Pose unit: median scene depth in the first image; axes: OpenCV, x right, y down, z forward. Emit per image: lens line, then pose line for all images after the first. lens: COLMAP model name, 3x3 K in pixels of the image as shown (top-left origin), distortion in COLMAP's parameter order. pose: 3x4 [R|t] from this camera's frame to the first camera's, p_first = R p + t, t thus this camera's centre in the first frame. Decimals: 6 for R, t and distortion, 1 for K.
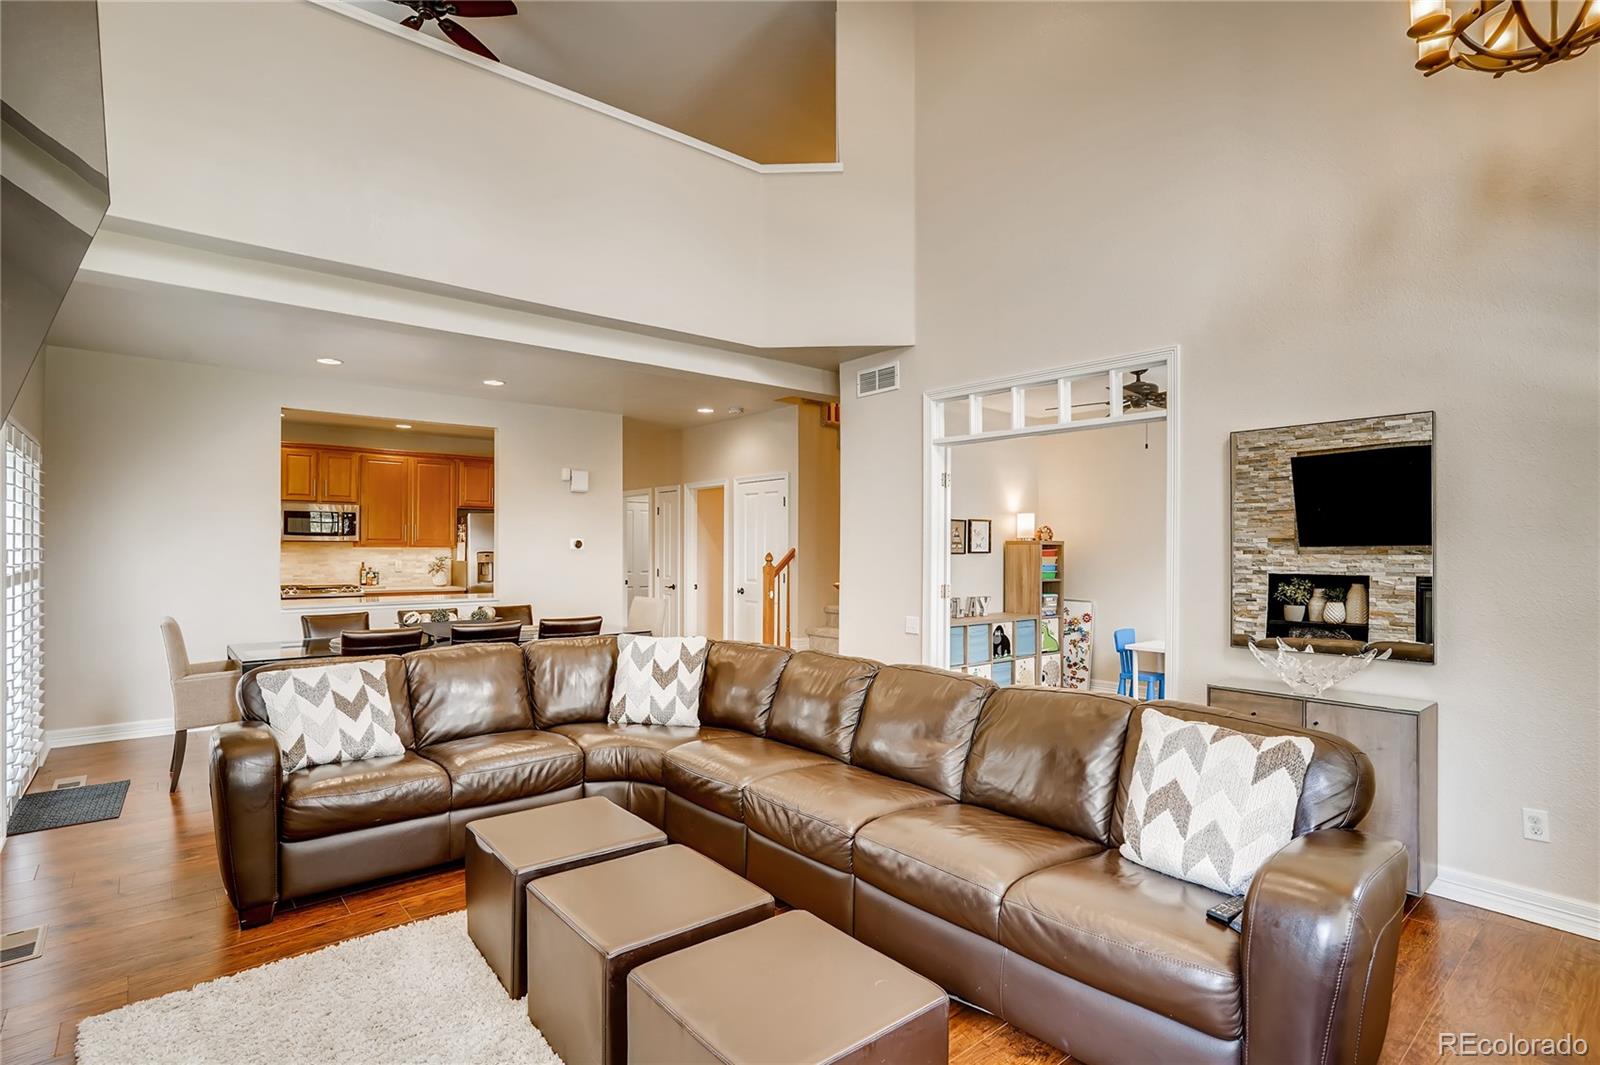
lens RADIAL K [[787.0, 0, 798.9], [0, 787.0, 538.4], [0, 0, 1]] dist [-0.042060, 0.019568]
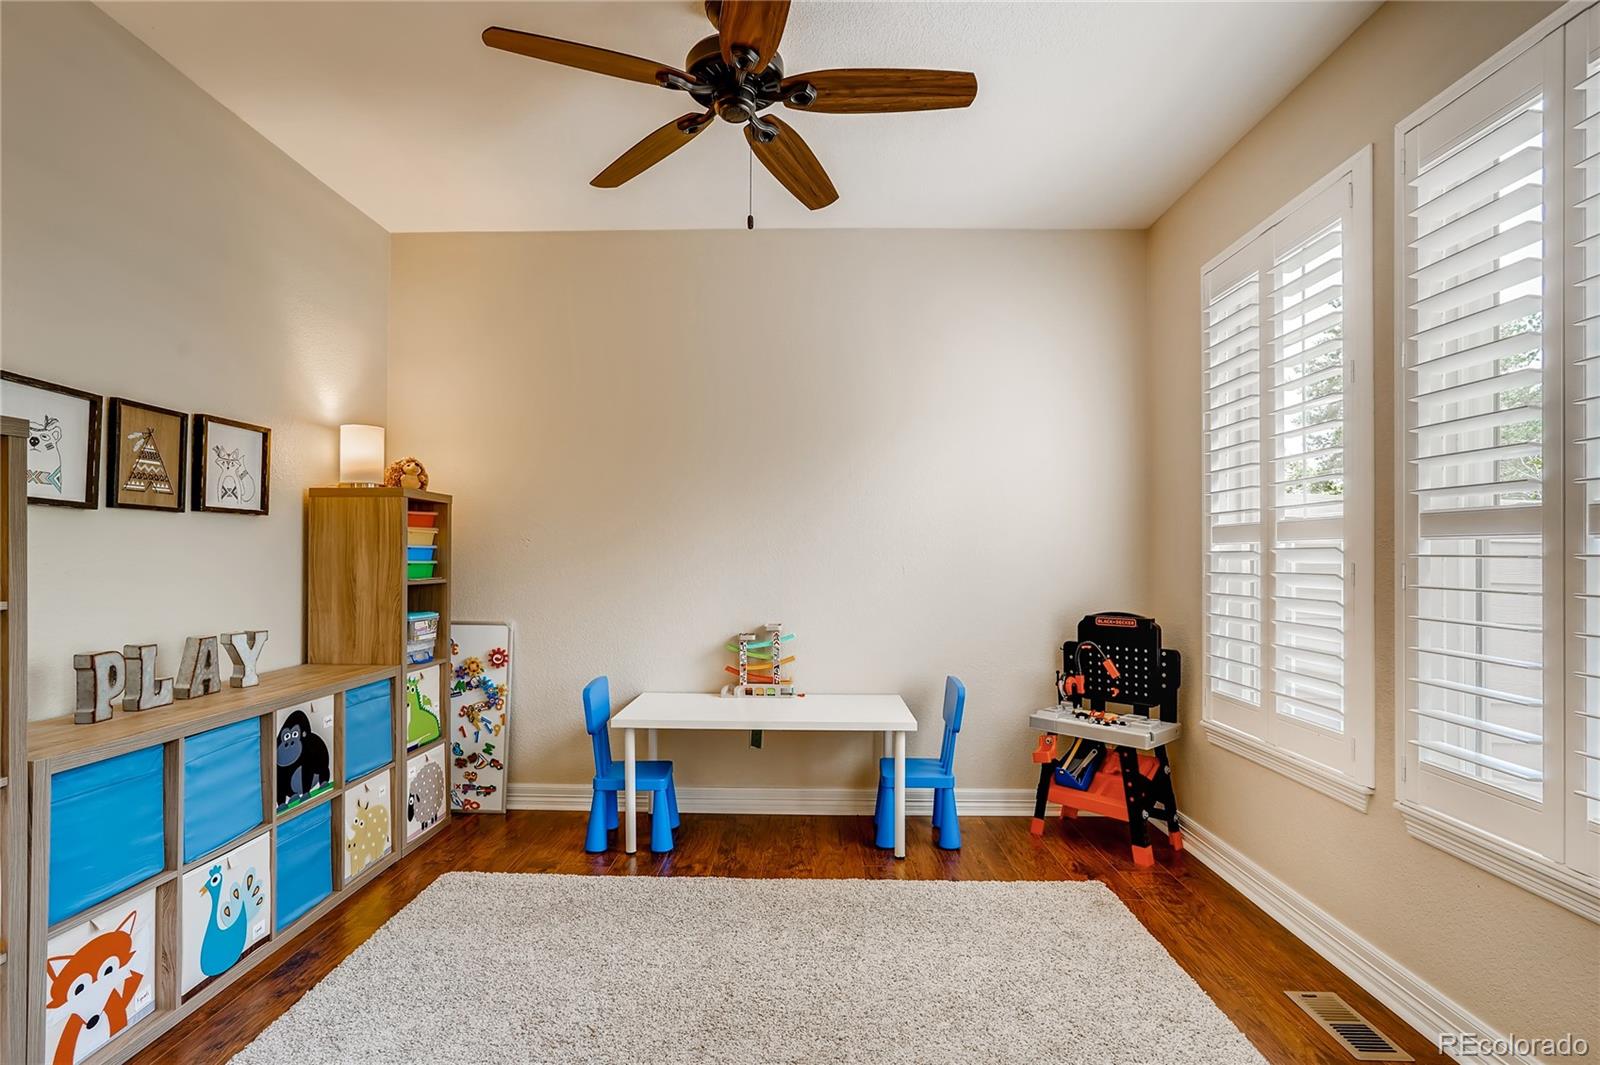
lens RADIAL K [[787.0, 0, 798.0], [0, 787.0, 548.1], [0, 0, 1]] dist [-0.042060, 0.019568]
pose [[0.662081, 0.002642, 0.749427, 0.131376], [-0.010759, 0.999924, 0.005980, 0.029644], [-0.749355, -0.012023, 0.662060, 0.550057]]
